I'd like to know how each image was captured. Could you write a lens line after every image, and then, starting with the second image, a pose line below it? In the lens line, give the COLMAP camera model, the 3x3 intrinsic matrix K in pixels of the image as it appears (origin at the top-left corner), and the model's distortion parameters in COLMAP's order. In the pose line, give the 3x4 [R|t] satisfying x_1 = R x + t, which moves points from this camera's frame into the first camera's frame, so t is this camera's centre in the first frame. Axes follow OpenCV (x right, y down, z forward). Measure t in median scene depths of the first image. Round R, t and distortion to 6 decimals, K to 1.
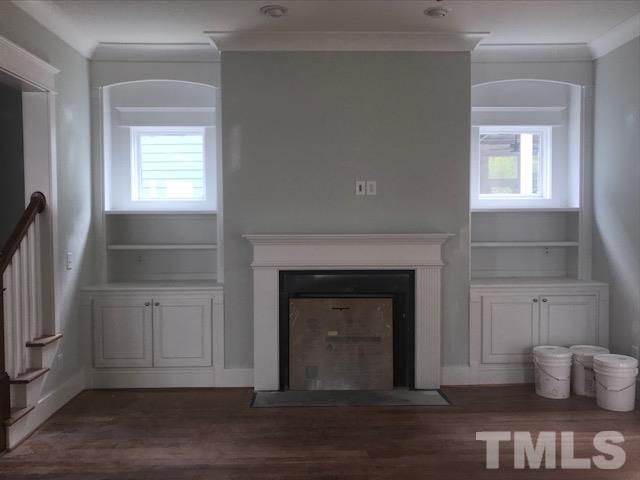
lens RADIAL K [[566.0, 0, 317.7], [0, 566.0, 238.1], [0, 0, 1]] dist [0.073149, -0.095536]
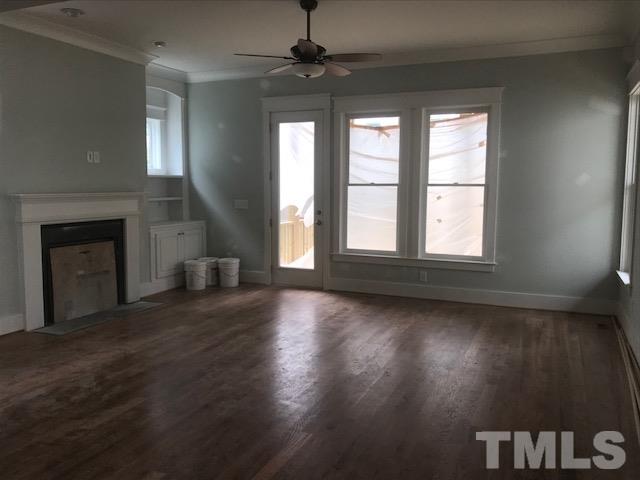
lens RADIAL K [[566.0, 0, 321.6], [0, 566.0, 238.6], [0, 0, 1]] dist [0.073149, -0.095536]
pose [[0.418156, -0.085191, 0.904372, -0.890745], [0.027649, 0.996325, 0.081068, 0.005419], [-0.907954, -0.008894, 0.418975, -0.018170]]
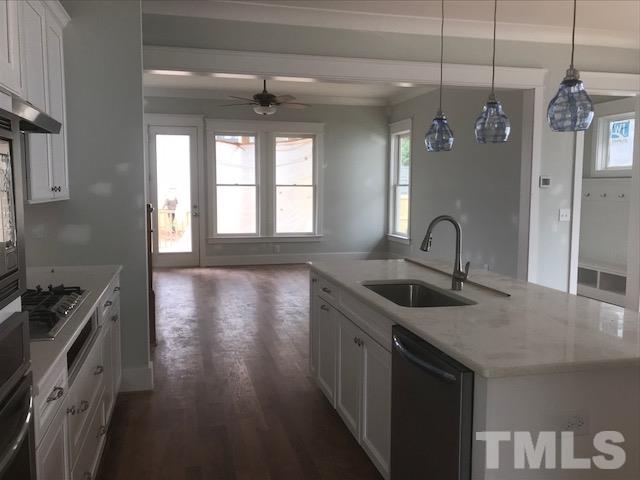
lens RADIAL K [[566.0, 0, 314.0], [0, 566.0, 240.8], [0, 0, 1]] dist [0.073149, -0.095536]
pose [[-0.238954, -0.093625, 0.966507, -1.535041], [0.032038, 0.994039, 0.104213, -0.016597], [-0.970502, 0.055867, -0.234530, 0.718114]]
